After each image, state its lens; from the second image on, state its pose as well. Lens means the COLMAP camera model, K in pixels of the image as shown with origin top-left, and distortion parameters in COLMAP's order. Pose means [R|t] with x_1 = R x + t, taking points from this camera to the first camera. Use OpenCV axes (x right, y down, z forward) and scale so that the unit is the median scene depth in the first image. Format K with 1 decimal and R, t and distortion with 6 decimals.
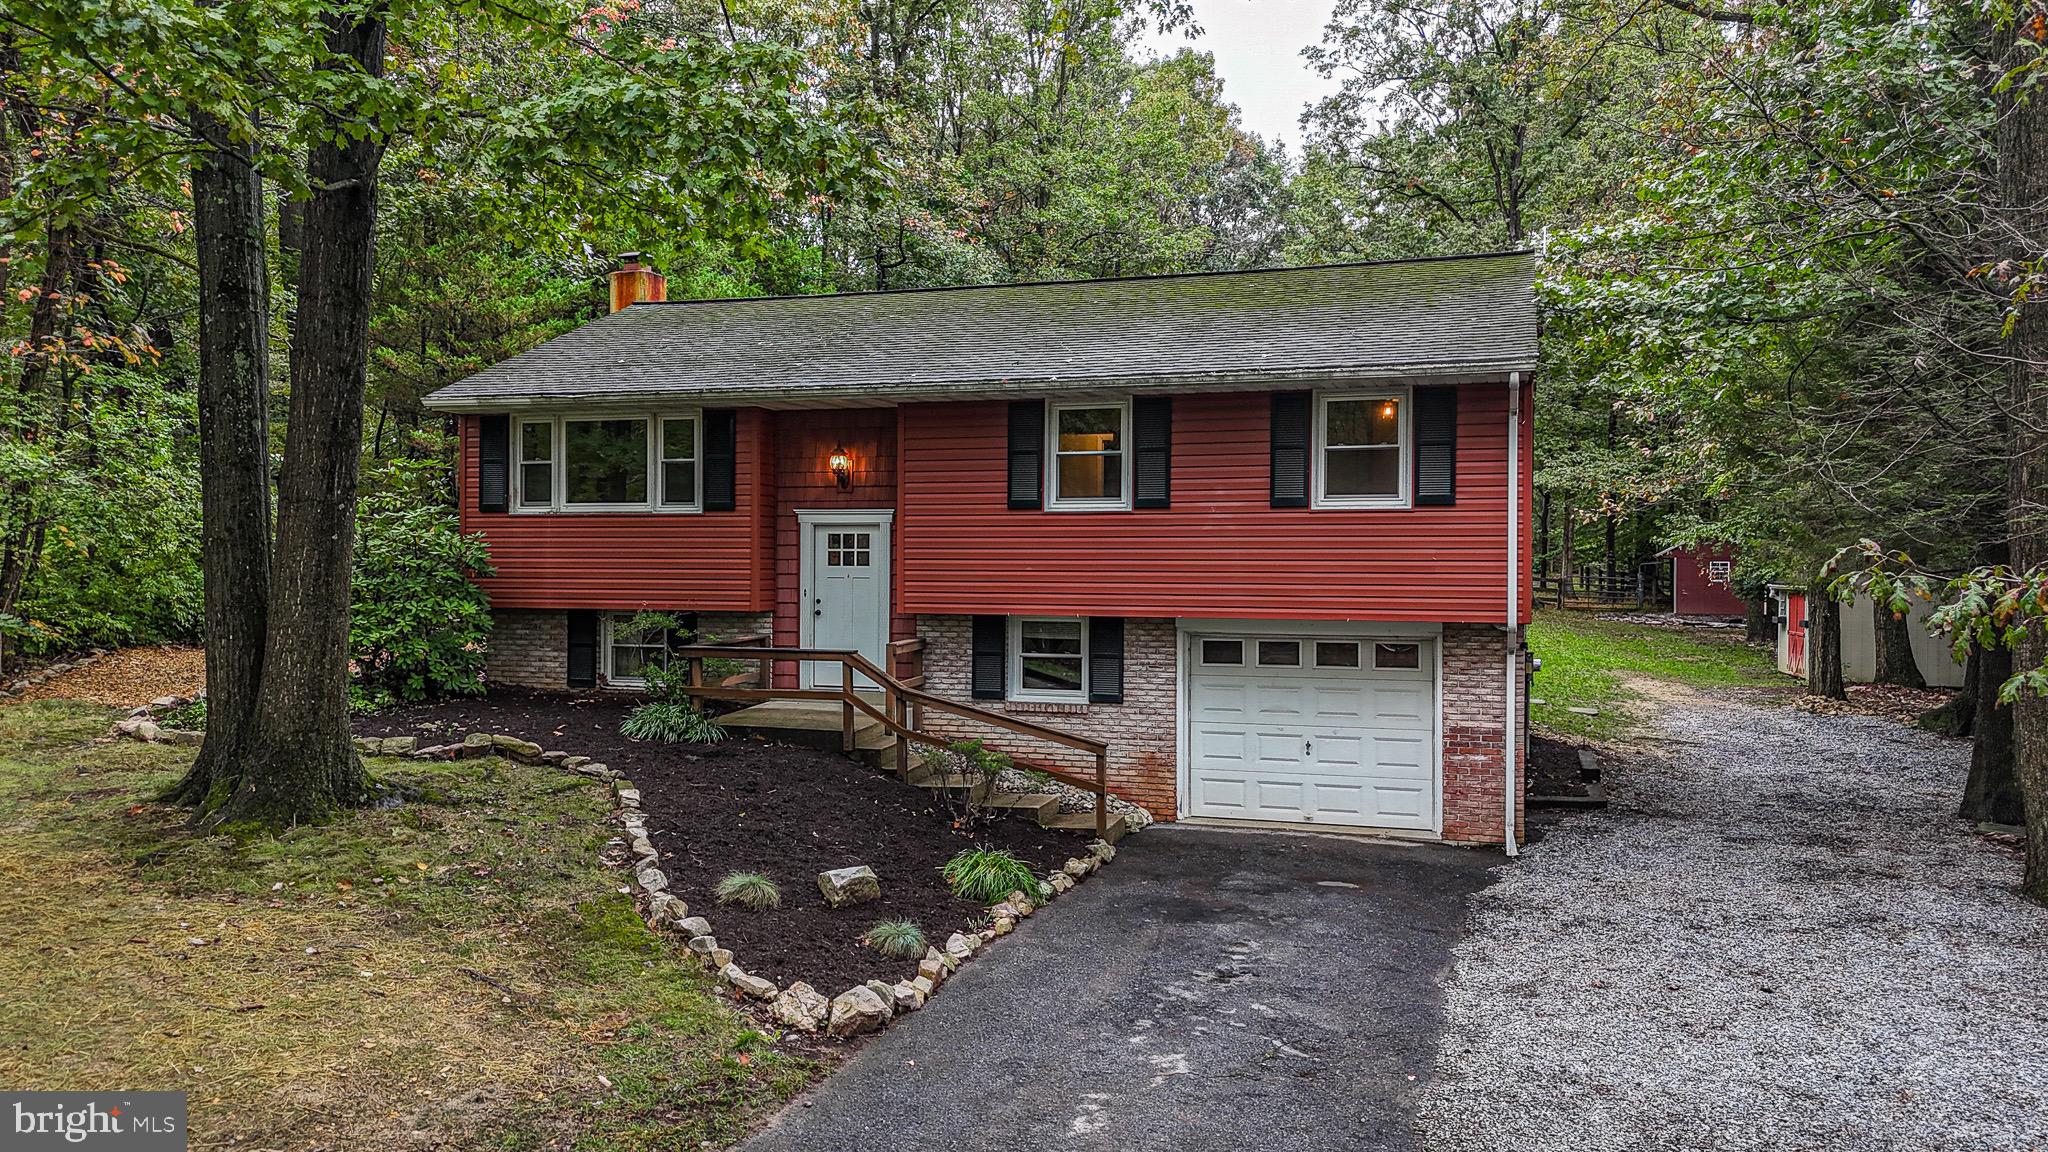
lens RADIAL K [[1508.6, 0, 1024.2], [0, 1508.6, 586.2], [0, 0, 1]] dist [0.071267, -0.055924]
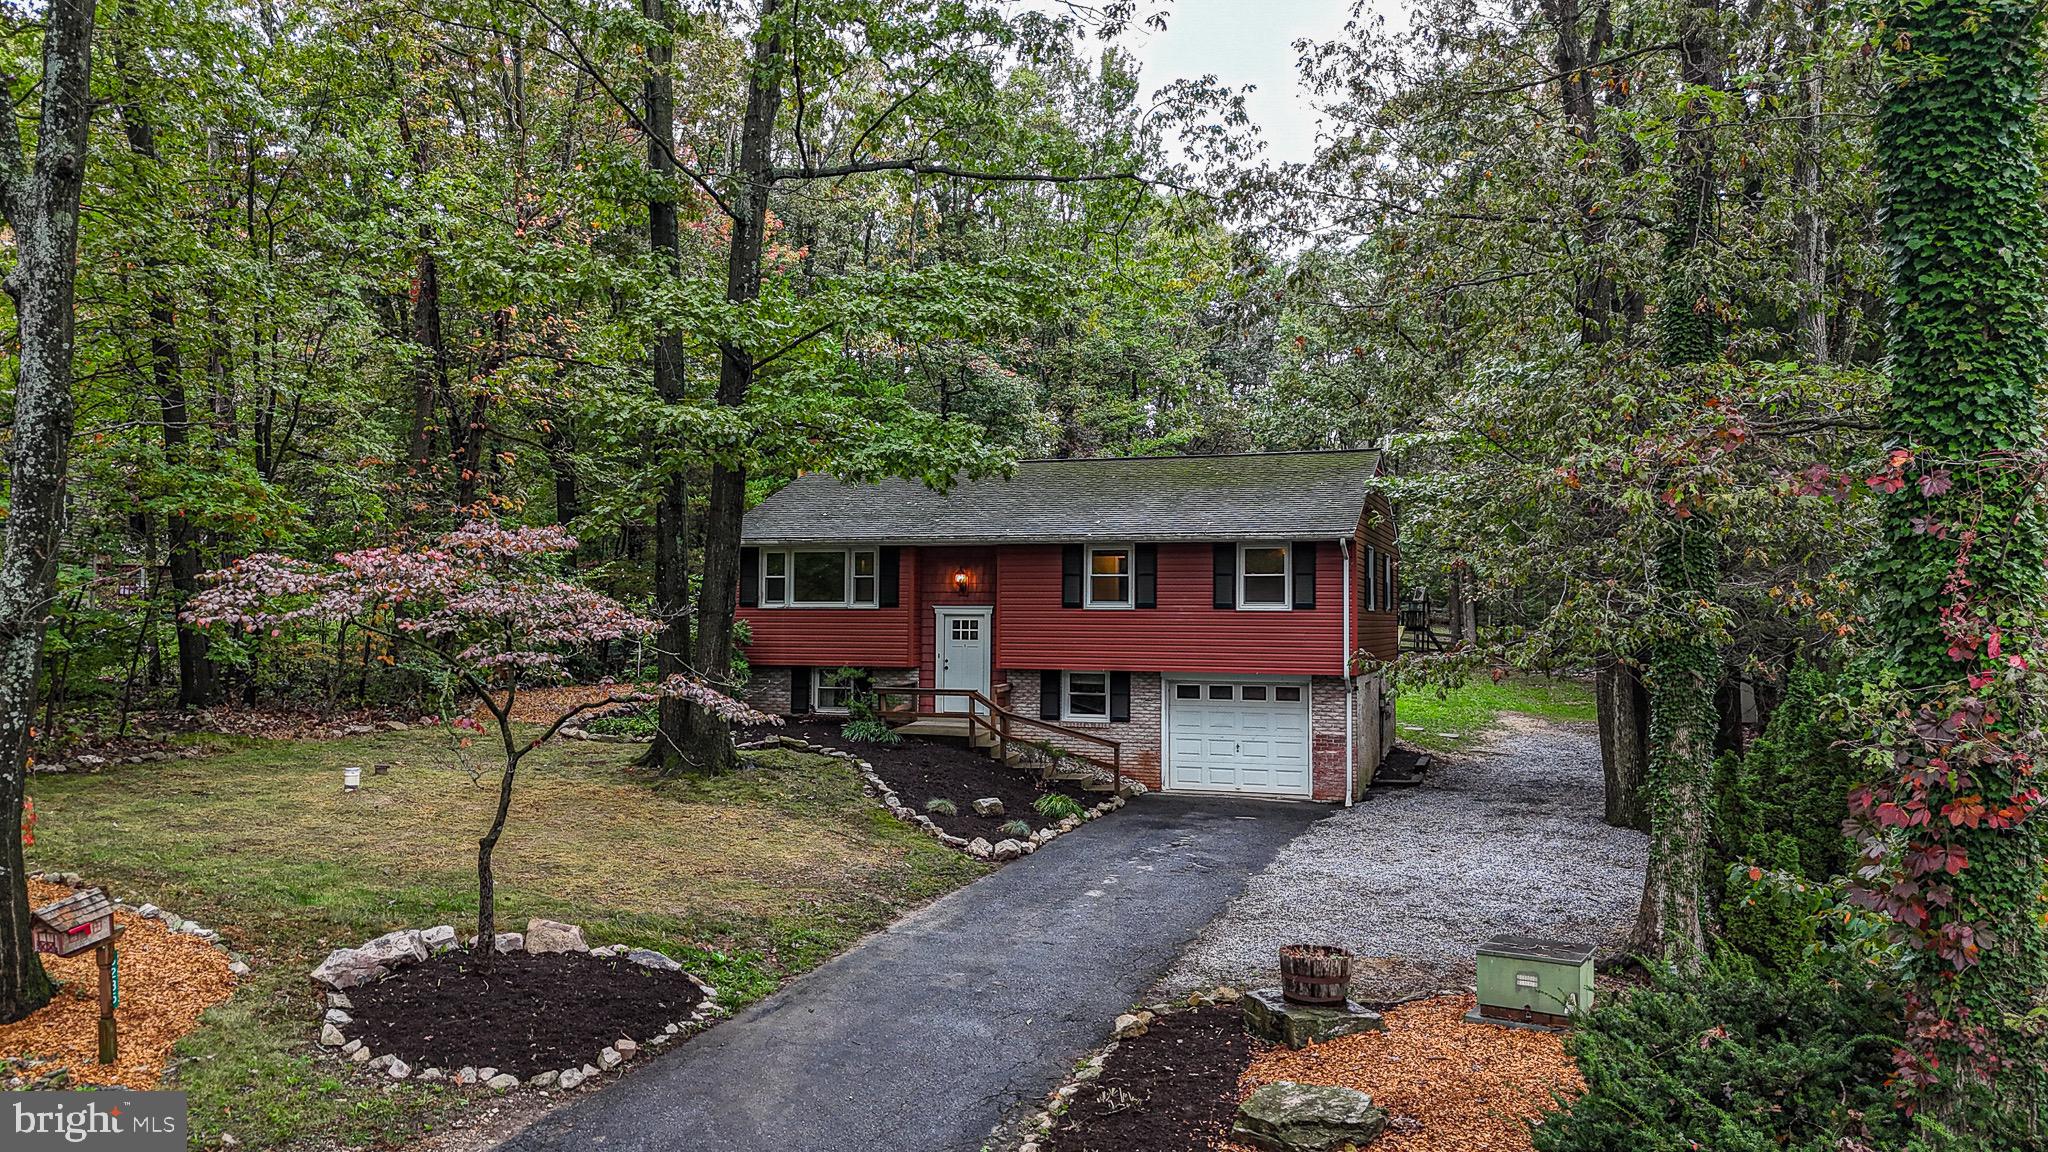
lens RADIAL K [[1508.6, 0, 1018.9], [0, 1508.6, 580.0], [0, 0, 1]] dist [0.071267, -0.055924]
pose [[0.999852, 0.000437, -0.017202, -0.031088], [-0.001069, 0.999323, -0.036768, -0.019875], [0.017174, 0.036781, 0.999176, -0.721895]]
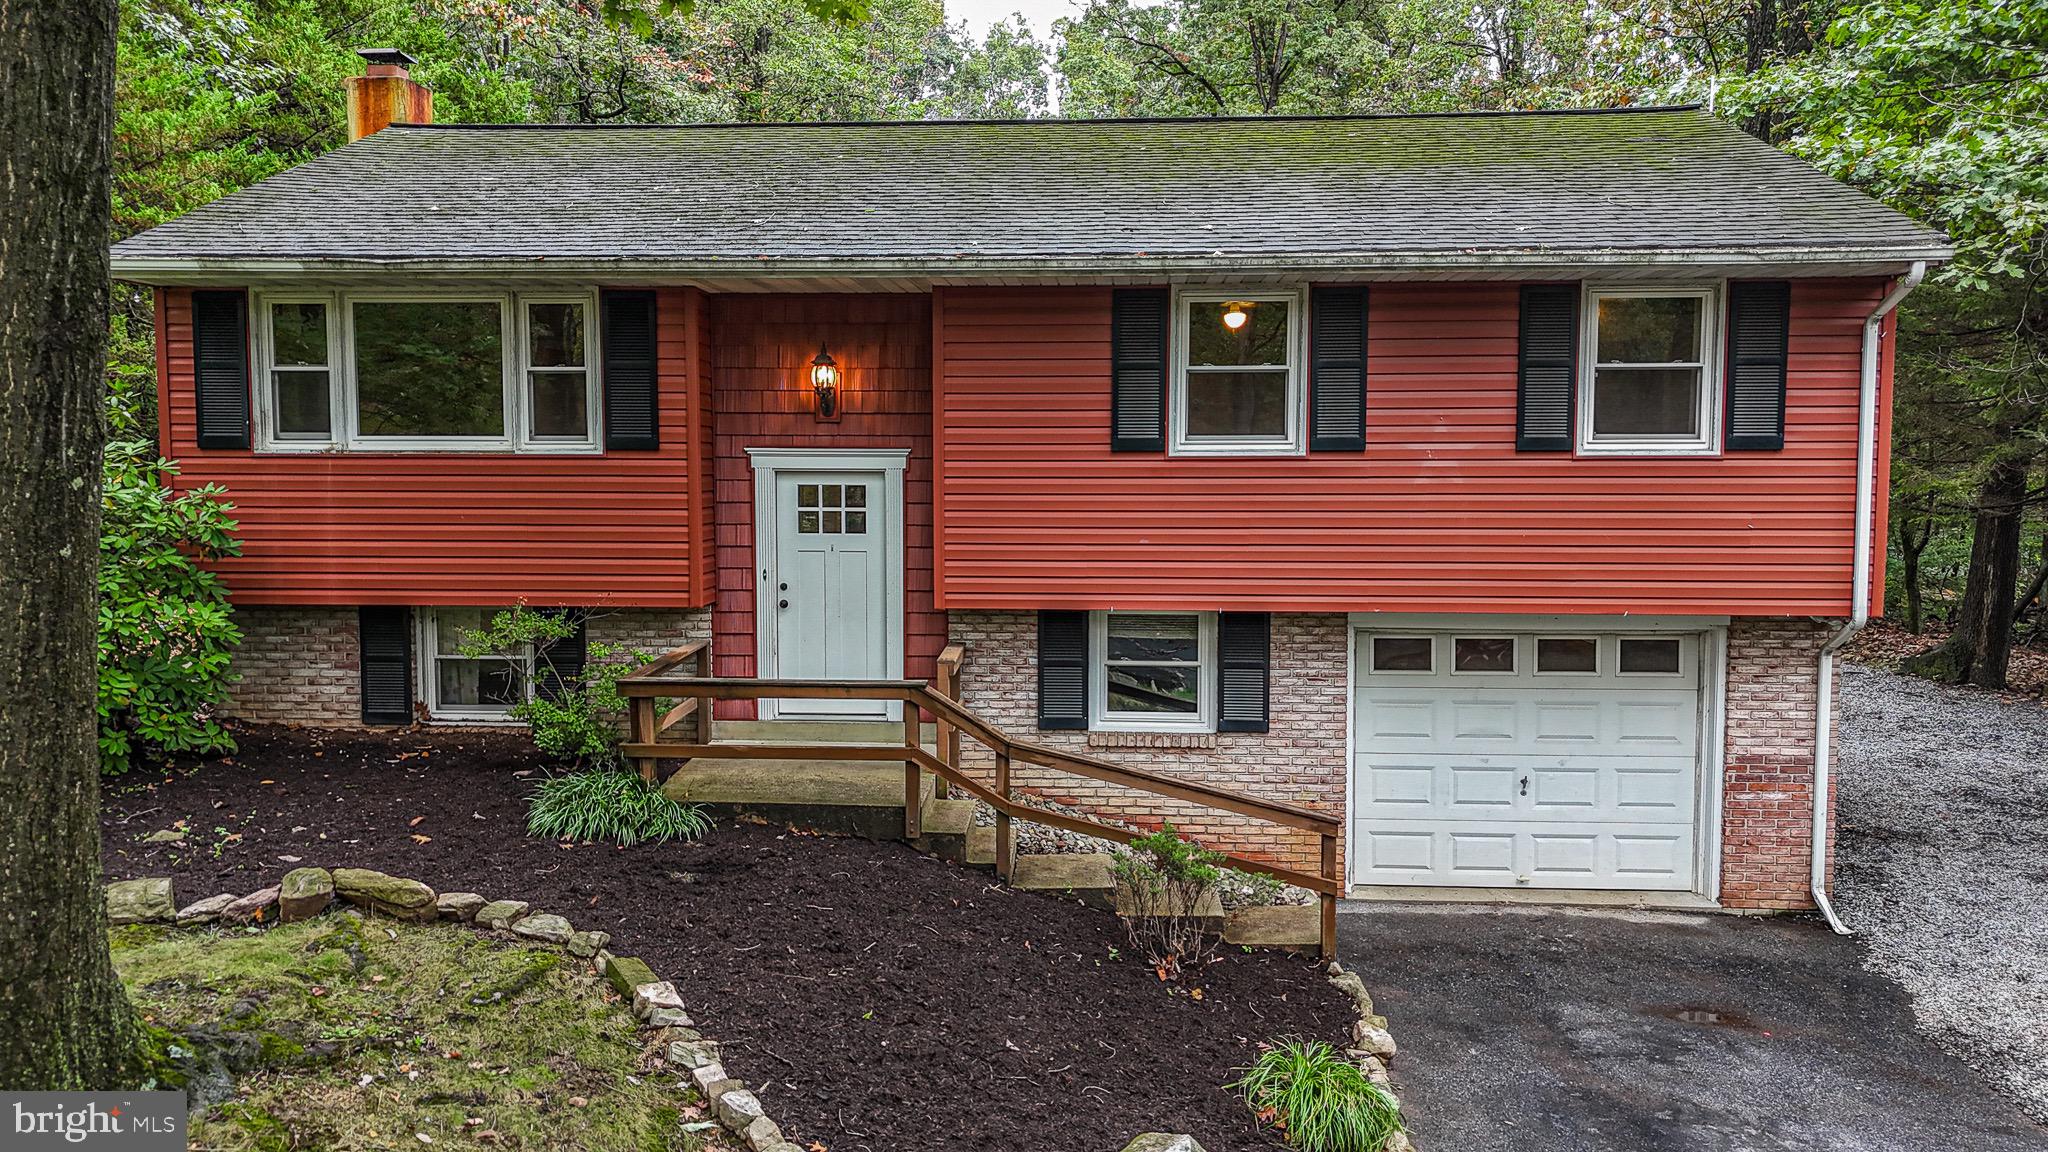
lens RADIAL K [[1508.6, 0, 1020.5], [0, 1508.6, 584.8], [0, 0, 1]] dist [0.071267, -0.055924]
pose [[0.968911, -0.023714, 0.246269, -0.217830], [0.006895, 0.997597, 0.068935, -0.039199], [-0.247312, -0.065094, 0.966747, 0.365614]]
